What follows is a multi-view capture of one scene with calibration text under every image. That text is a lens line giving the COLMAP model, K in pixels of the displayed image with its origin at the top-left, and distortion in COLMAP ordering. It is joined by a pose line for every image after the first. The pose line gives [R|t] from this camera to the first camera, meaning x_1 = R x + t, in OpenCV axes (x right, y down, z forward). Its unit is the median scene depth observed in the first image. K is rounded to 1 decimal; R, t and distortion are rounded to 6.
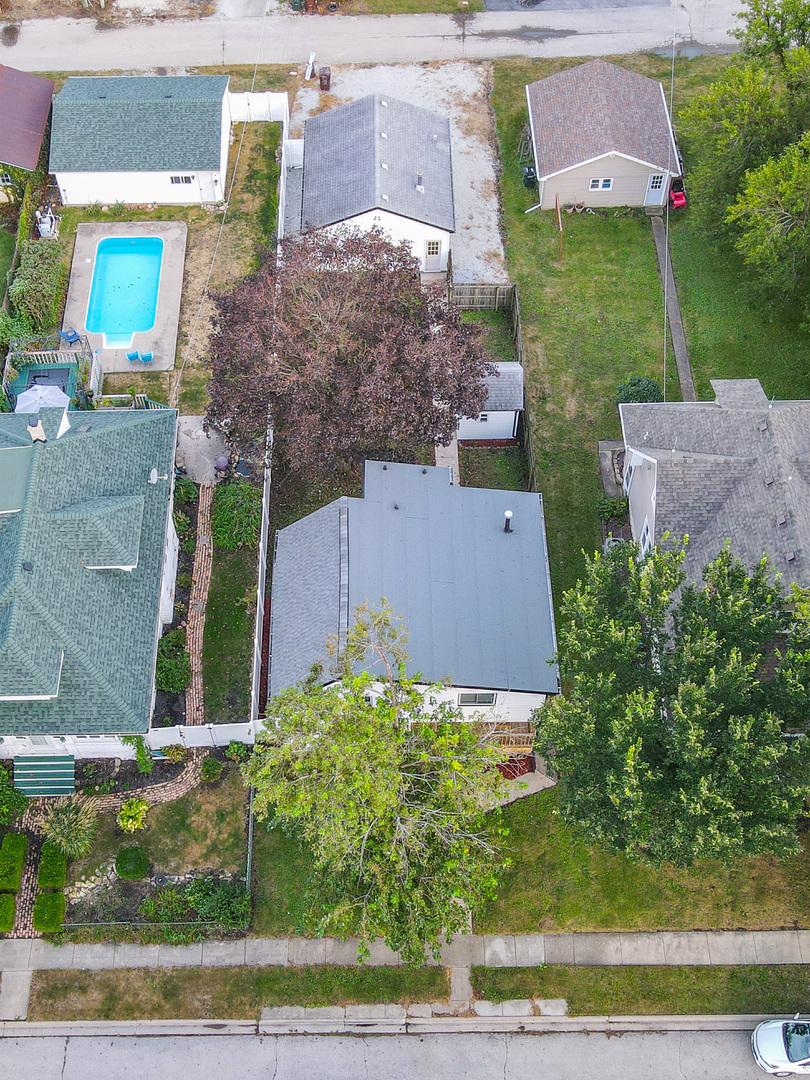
lens RADIAL K [[1069.7, 0, 345.8], [0, 1069.7, 540.6], [0, 0, 1]] dist [-0.014862, 0.084441]
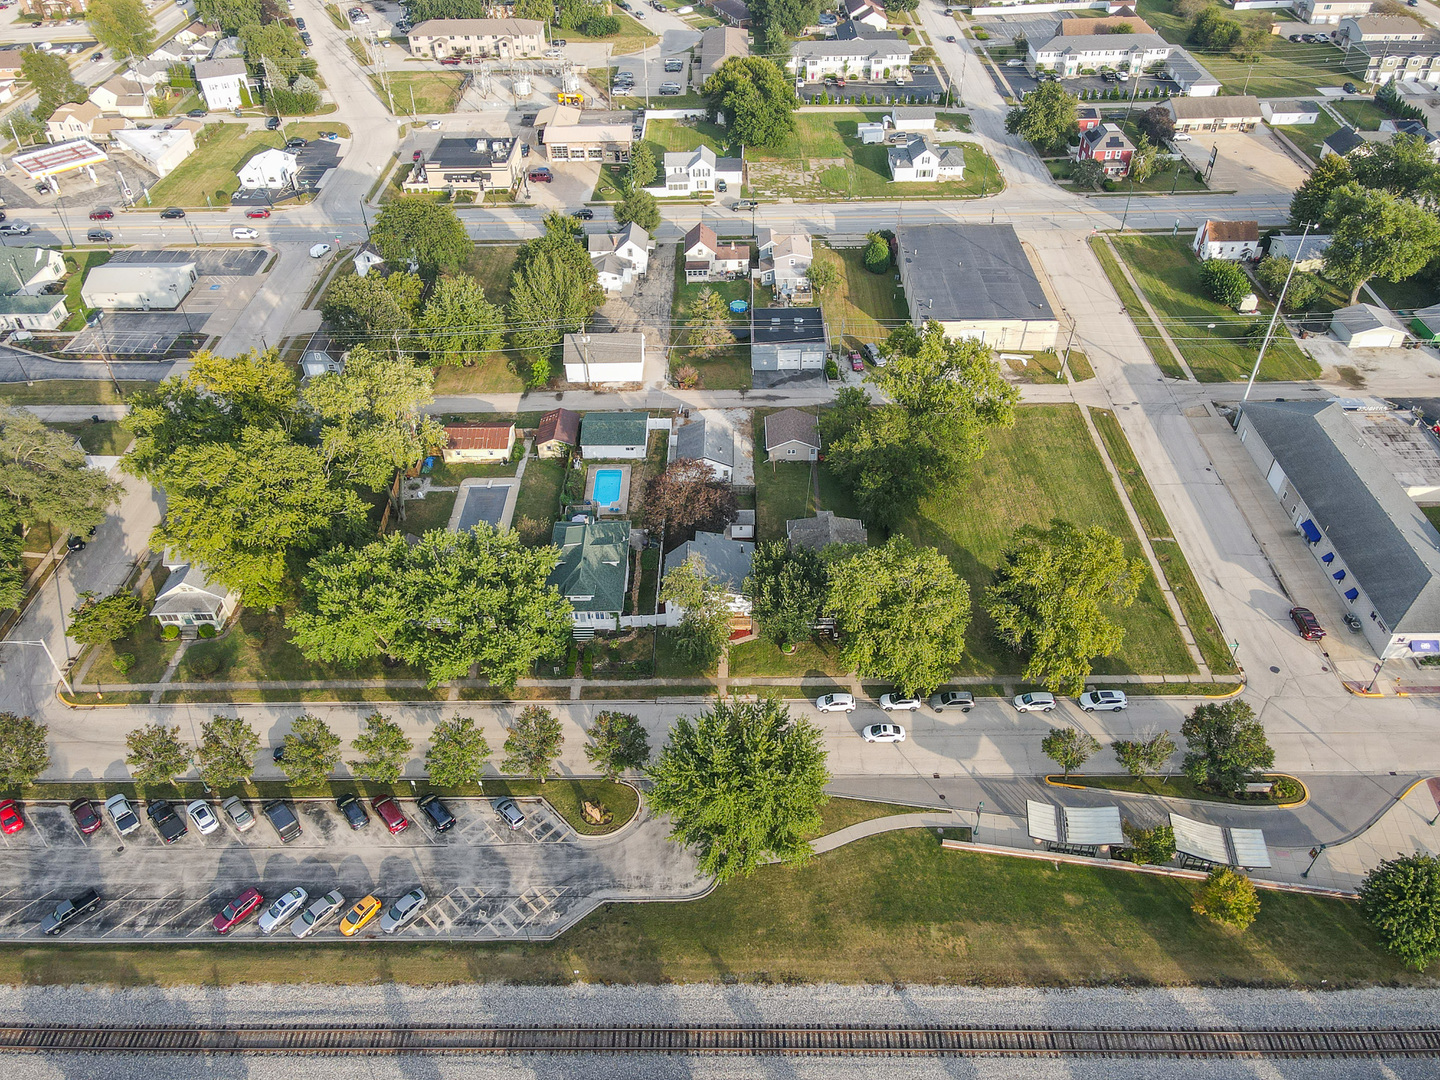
lens RADIAL K [[1089.2, 0, 717.0], [0, 1089.2, 521.5], [0, 0, 1]] dist [-0.020039, 0.075017]
pose [[0.999951, 0.009720, -0.001776, 0.064045], [-0.009798, 0.952194, -0.305338, 0.638518], [-0.001276, 0.305340, 0.952243, -1.470643]]
